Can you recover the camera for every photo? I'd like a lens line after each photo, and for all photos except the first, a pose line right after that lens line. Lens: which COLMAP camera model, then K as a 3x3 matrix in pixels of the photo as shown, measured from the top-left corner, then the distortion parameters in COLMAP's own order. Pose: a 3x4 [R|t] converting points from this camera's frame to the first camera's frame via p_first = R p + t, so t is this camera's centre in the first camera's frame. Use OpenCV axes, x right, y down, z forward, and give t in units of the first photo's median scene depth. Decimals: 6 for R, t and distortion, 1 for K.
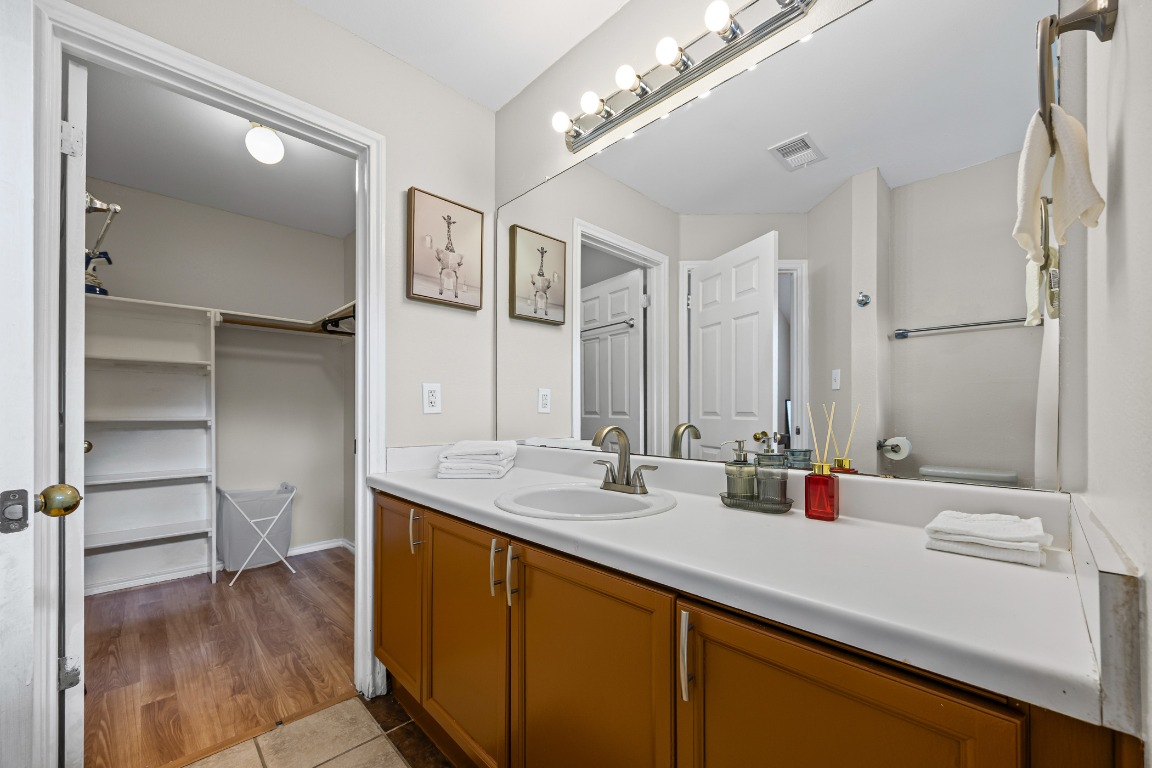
lens RADIAL K [[450.1, 0, 576.3], [0, 450.1, 406.3], [0, 0, 1]] dist [-0.000224, -0.000022]
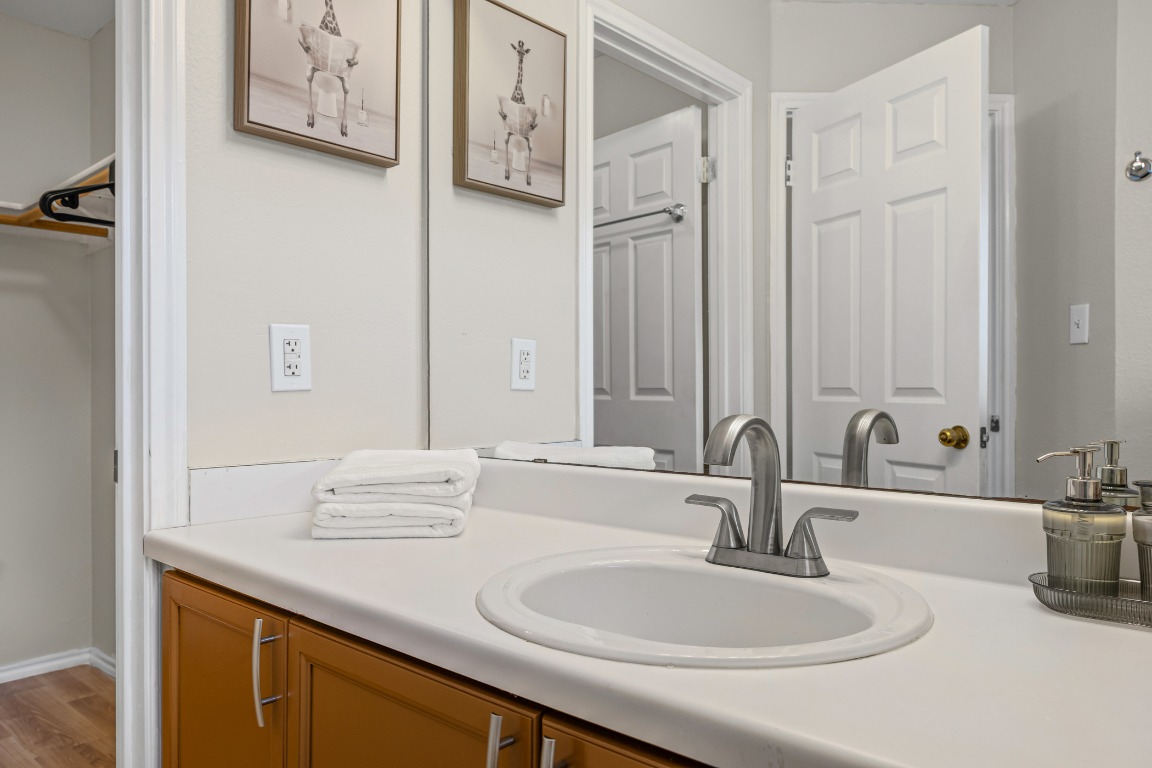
lens RADIAL K [[801.8, 0, 576.0], [0, 801.8, 384.0], [0, 0, 1]] dist [-0.004921, 0.001485]
pose [[0.997820, -0.002496, 0.065942, -0.074110], [0.002296, 0.999993, 0.003104, 0.006265], [-0.065949, -0.002946, 0.997819, 0.150229]]
